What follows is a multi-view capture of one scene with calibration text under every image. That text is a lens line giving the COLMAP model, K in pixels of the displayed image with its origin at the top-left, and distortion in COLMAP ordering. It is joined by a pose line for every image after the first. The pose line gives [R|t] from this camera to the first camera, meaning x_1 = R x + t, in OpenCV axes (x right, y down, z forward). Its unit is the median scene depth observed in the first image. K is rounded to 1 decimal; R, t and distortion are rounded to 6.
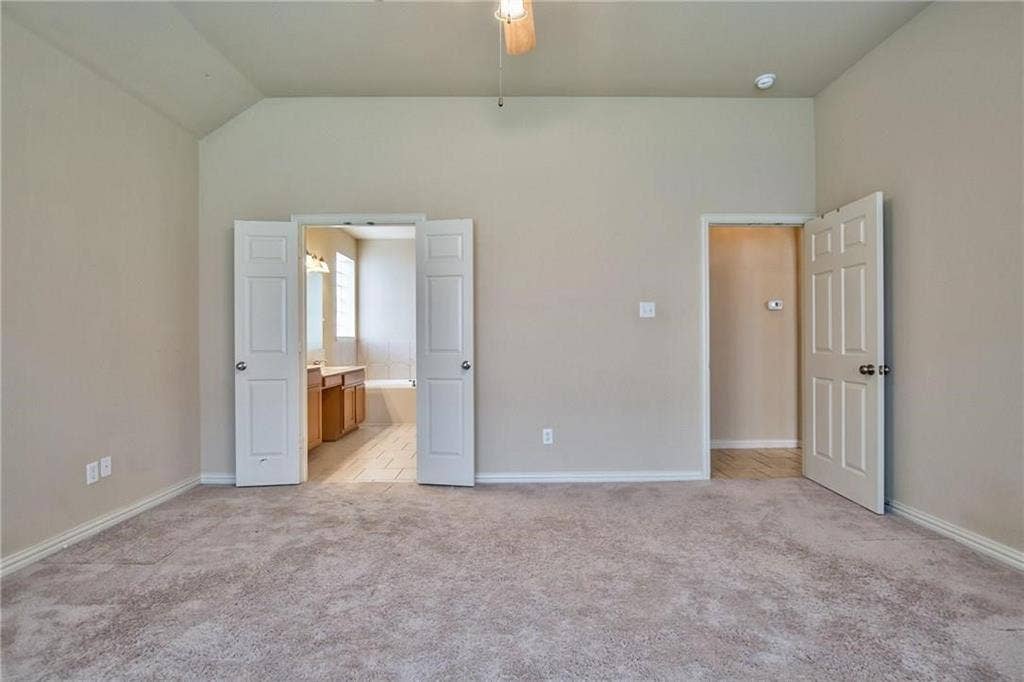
lens RADIAL K [[467.3, 0, 512.1], [0, 467.3, 340.5], [0, 0, 1]] dist [0.014746, 0.000284]
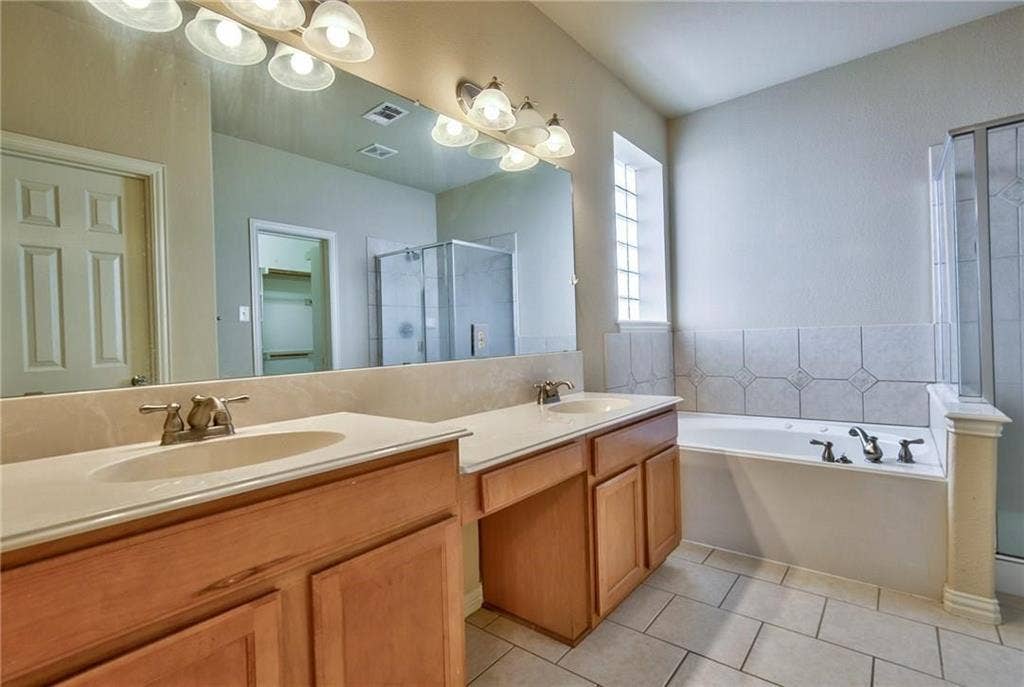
lens RADIAL K [[467.3, 0, 513.2], [0, 467.3, 344.2], [0, 0, 1]] dist [0.014746, 0.000284]
pose [[0.765220, -0.012633, -0.643645, -0.167641], [0.026727, 0.999569, 0.012156, 0.004879], [0.643214, -0.026505, 0.765228, 0.609116]]
